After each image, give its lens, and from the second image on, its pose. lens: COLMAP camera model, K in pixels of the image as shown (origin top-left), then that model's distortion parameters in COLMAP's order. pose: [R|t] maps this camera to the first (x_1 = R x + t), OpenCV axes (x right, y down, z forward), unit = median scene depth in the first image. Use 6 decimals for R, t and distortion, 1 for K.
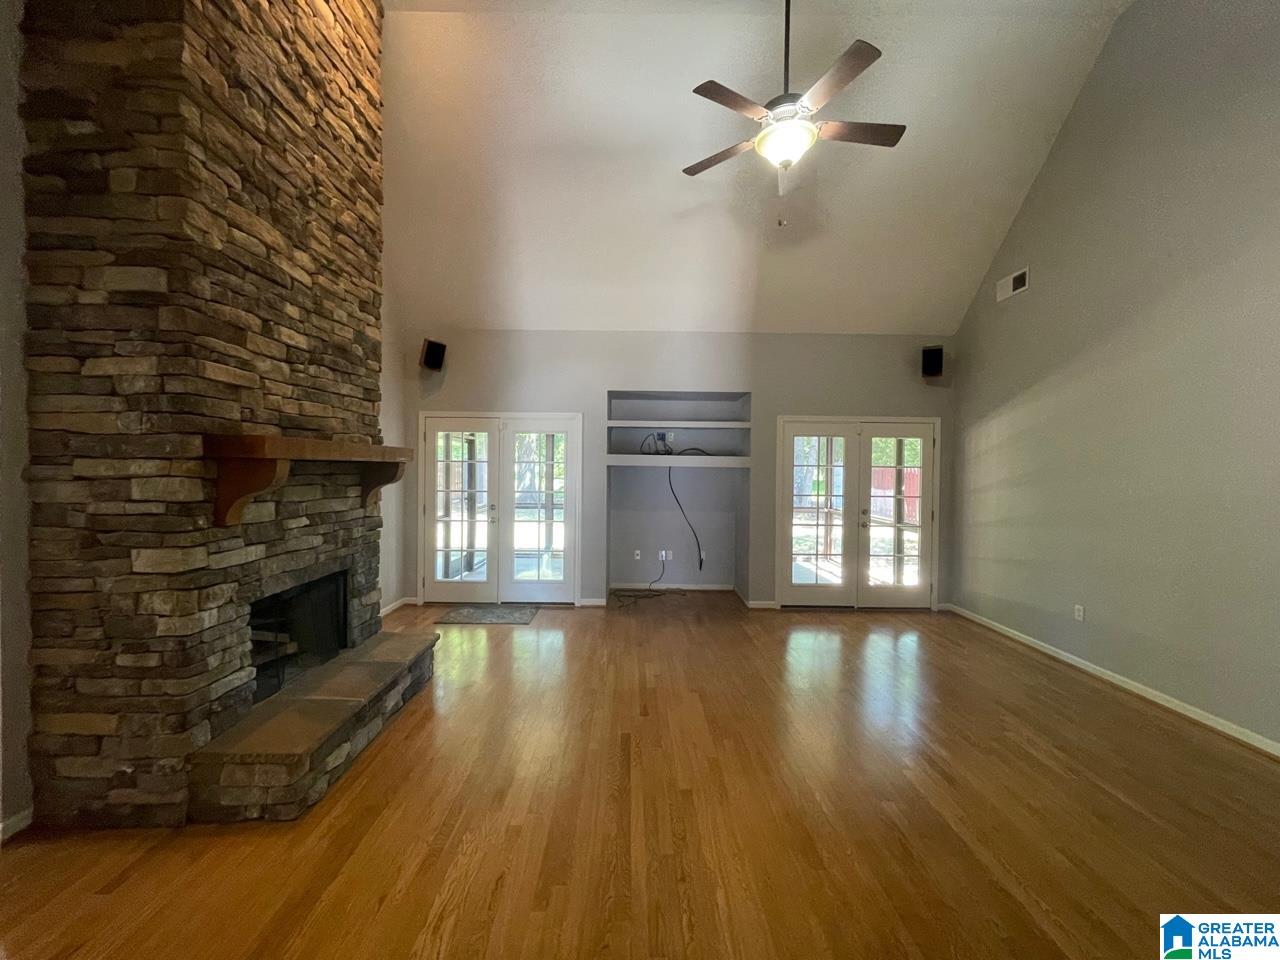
lens RADIAL K [[520.8, 0, 638.6], [0, 520.8, 479.5], [0, 0, 1]] dist [-0.002189, -0.001187]
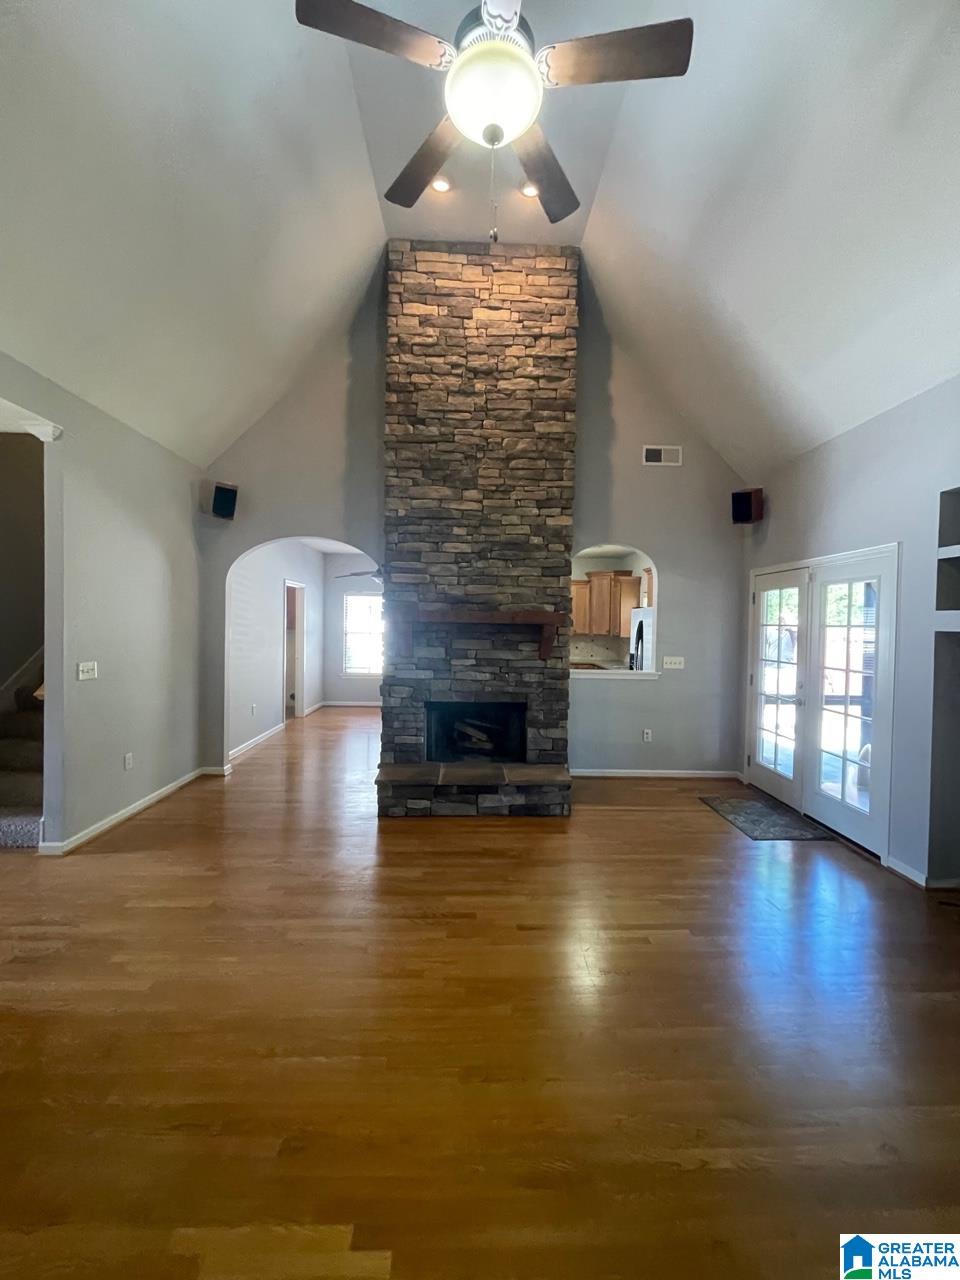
lens RADIAL K [[520.8, 0, 480.4], [0, 520.8, 642.0], [0, 0, 1]] dist [-0.002189, -0.001187]
pose [[0.007658, 0.025289, -0.999651, 0.902274], [-0.039756, 0.998897, 0.024965, -0.019909], [0.999180, 0.039551, 0.008654, 0.994661]]
